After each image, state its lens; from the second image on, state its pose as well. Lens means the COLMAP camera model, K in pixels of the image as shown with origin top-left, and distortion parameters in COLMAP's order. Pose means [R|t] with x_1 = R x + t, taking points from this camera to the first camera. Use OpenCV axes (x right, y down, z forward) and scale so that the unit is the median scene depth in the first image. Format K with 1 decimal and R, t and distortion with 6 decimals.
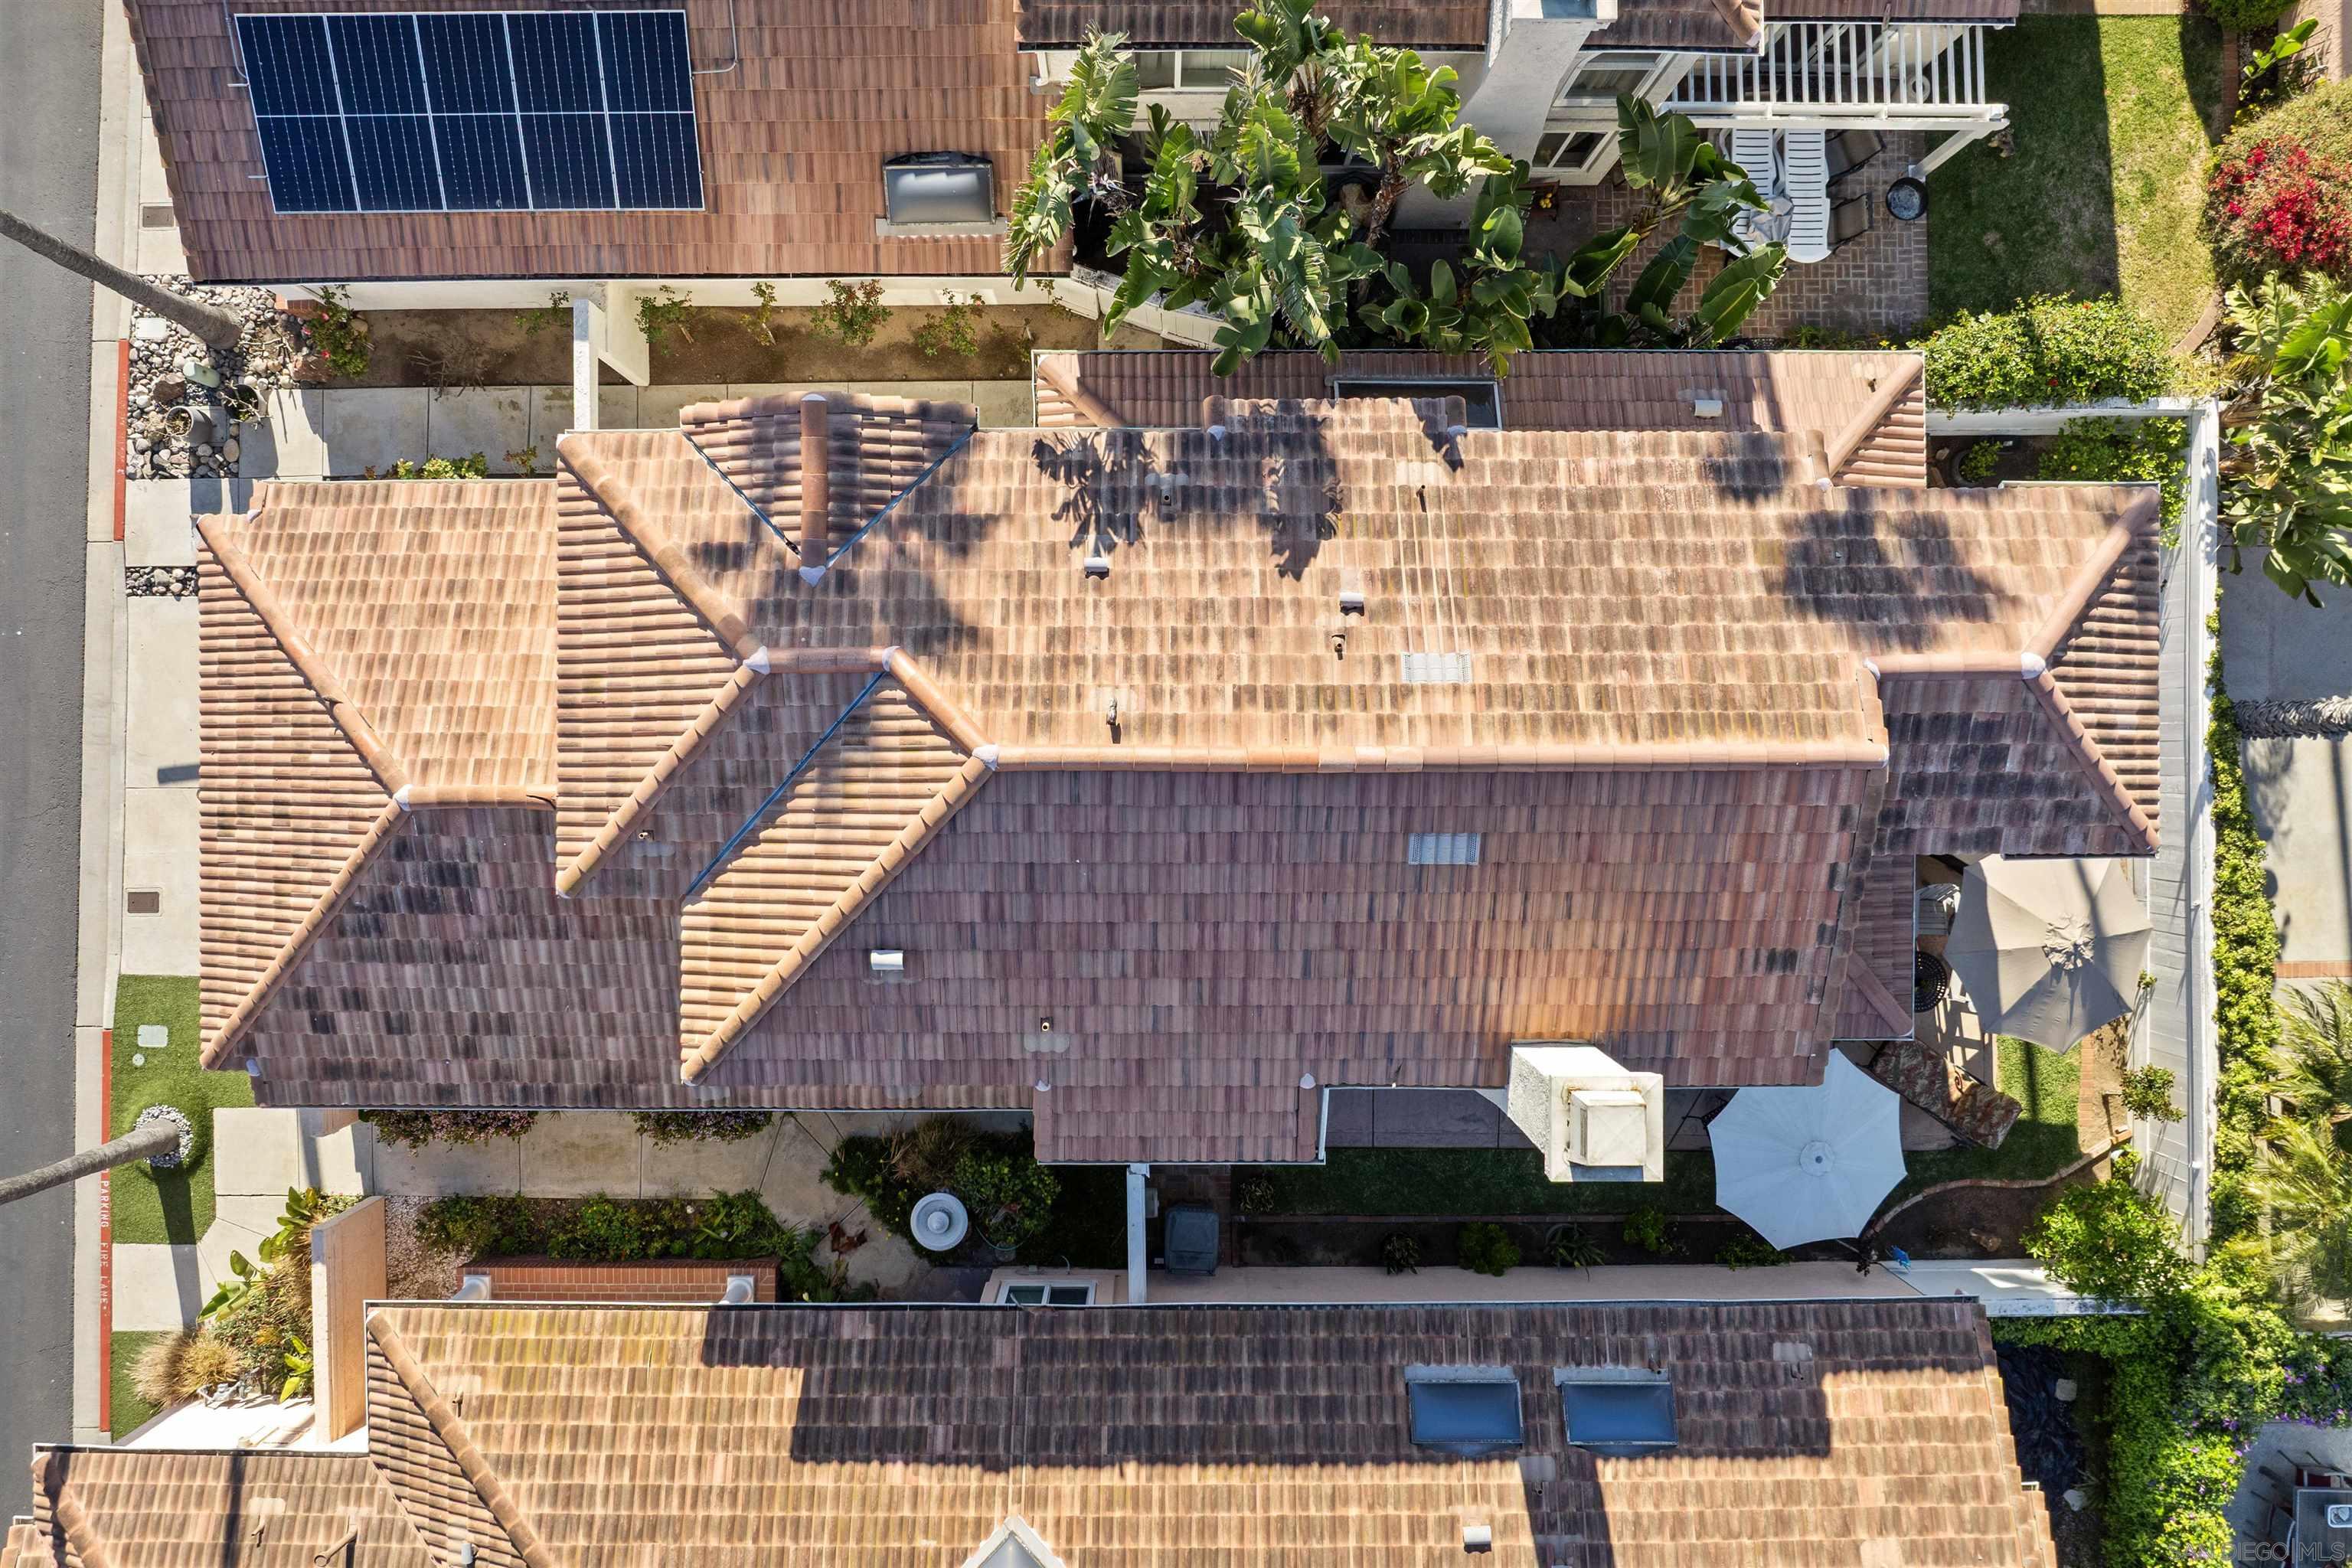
lens RADIAL K [[1769.6, 0, 1173.0], [0, 1769.6, 752.8], [0, 0, 1]] dist [-0.042196, -0.000233]
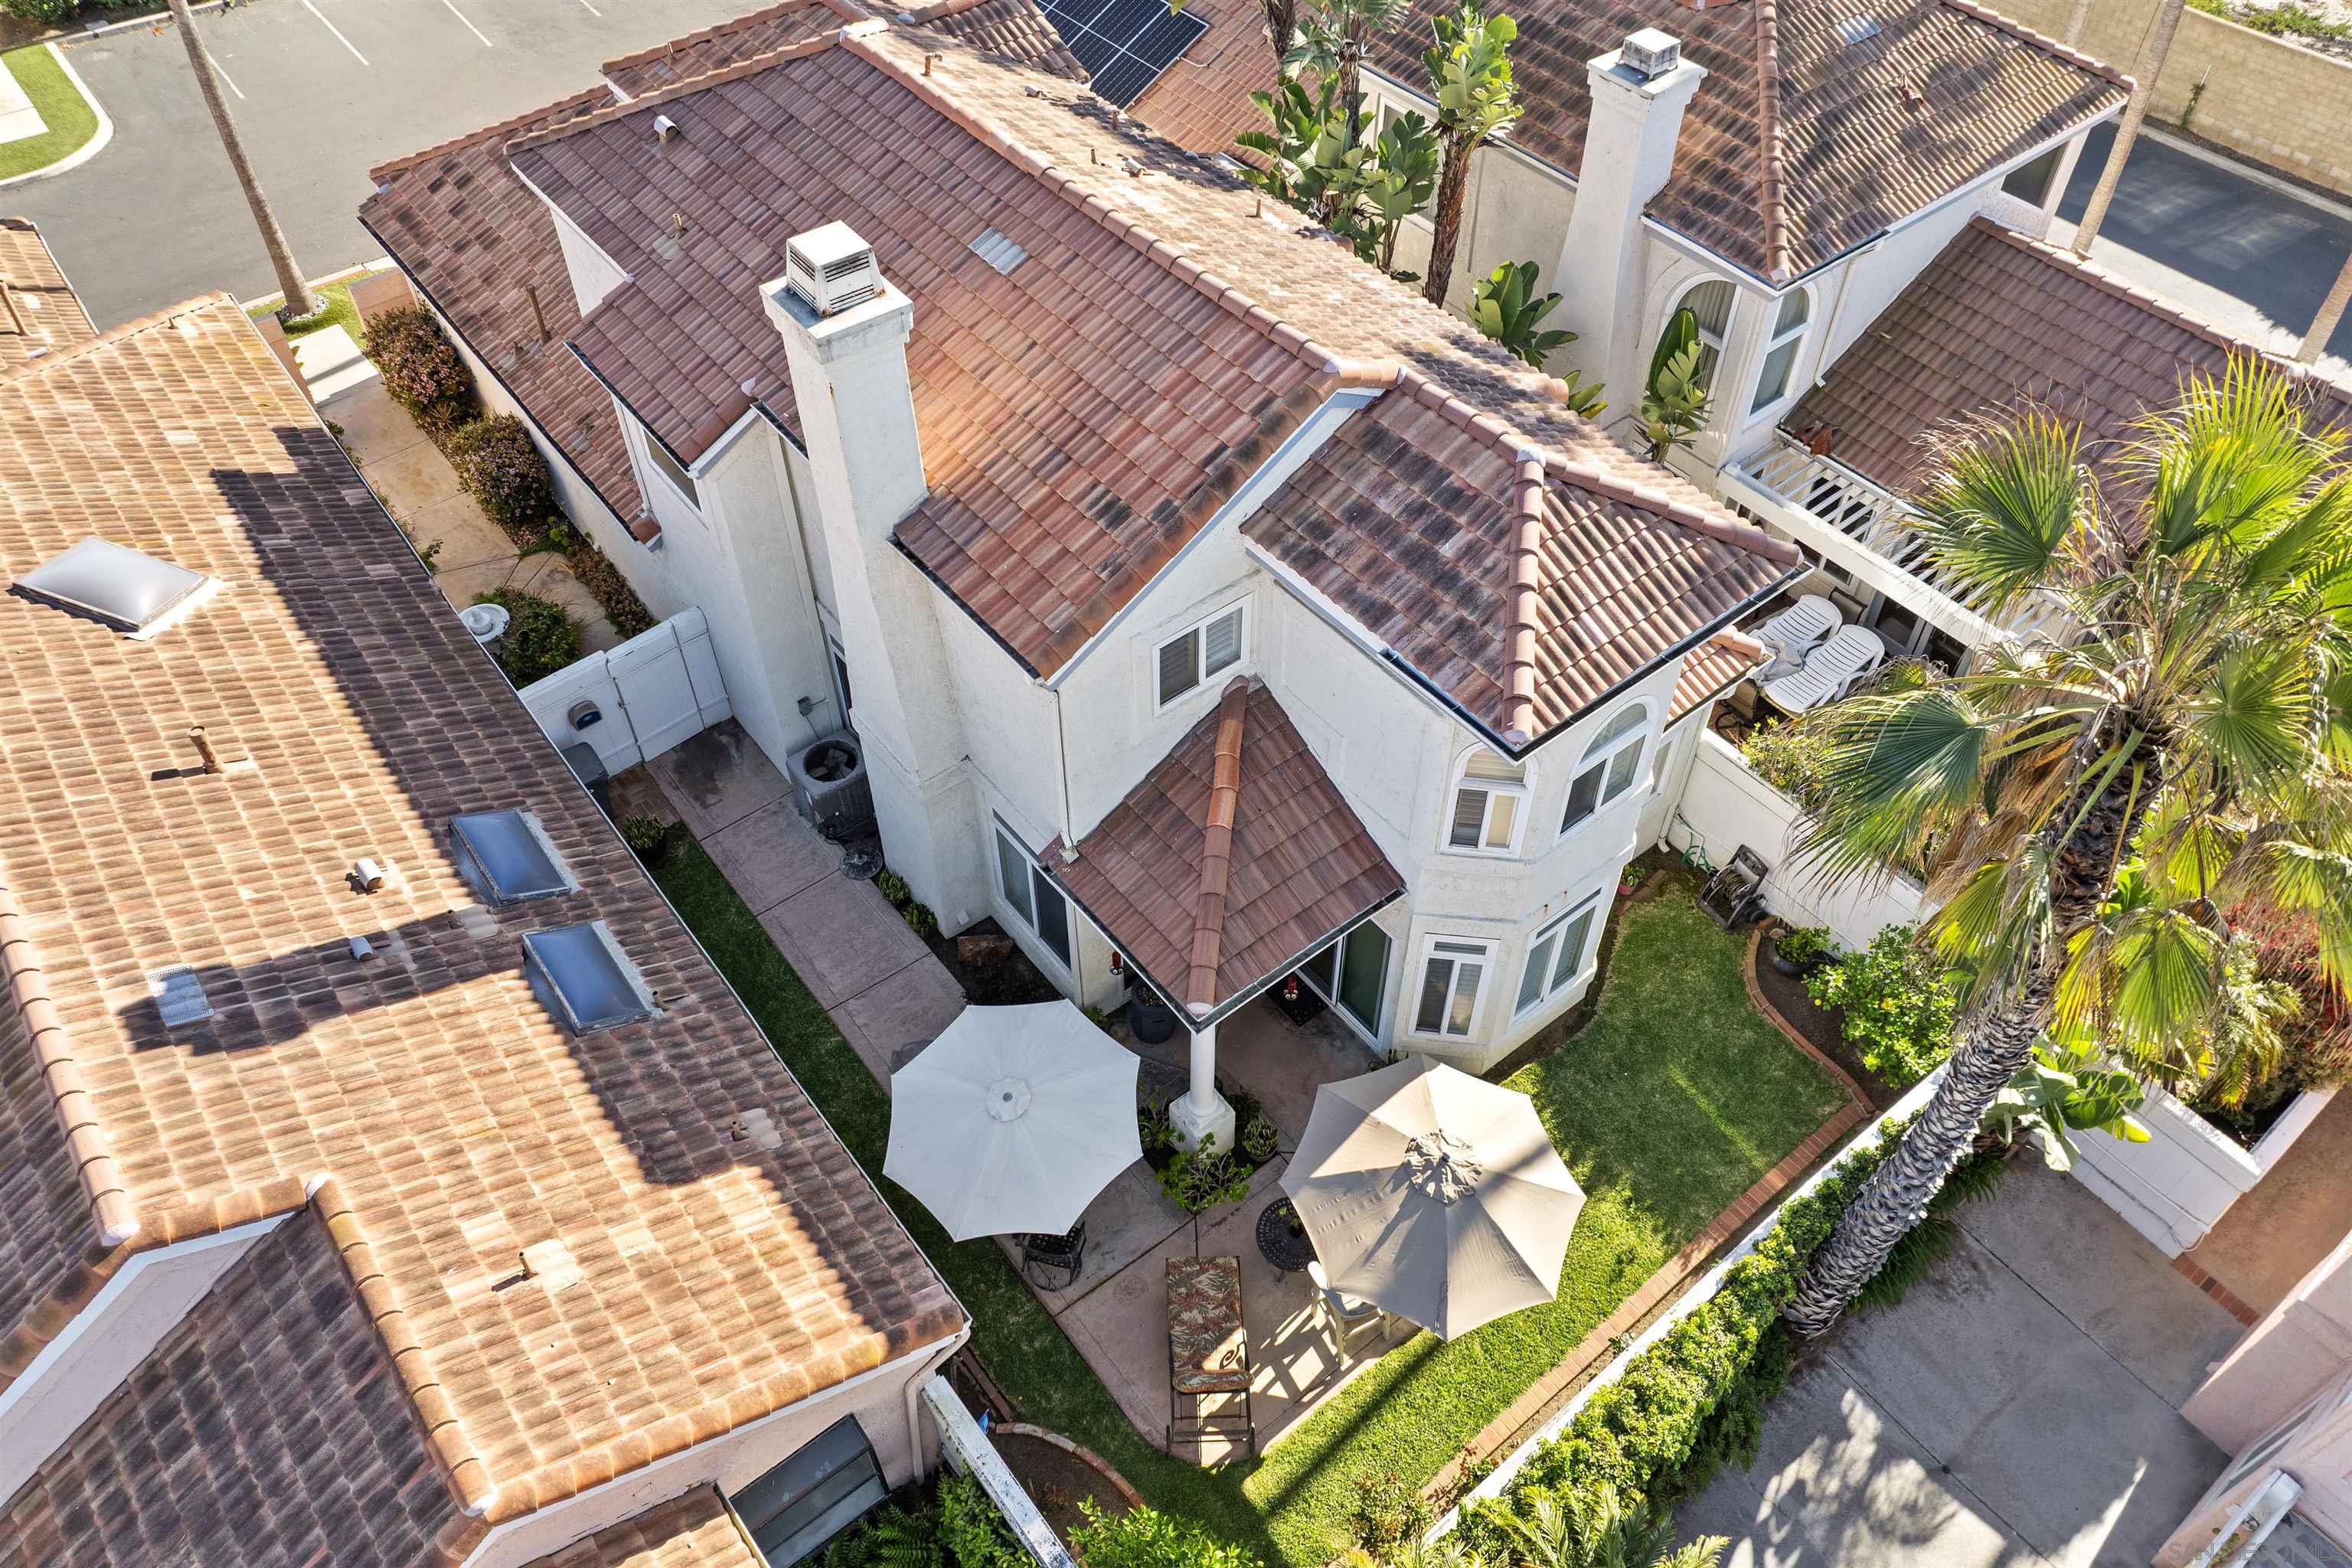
lens RADIAL K [[1667.7, 0, 1175.1], [0, 1667.7, 628.9], [0, 0, 1]] dist [-0.058744, 0.037900]
pose [[0.625868, 0.554253, -0.548719, 0.746431], [-0.779905, 0.450328, -0.434687, 0.424699], [0.006177, 0.700006, 0.714111, 0.365001]]
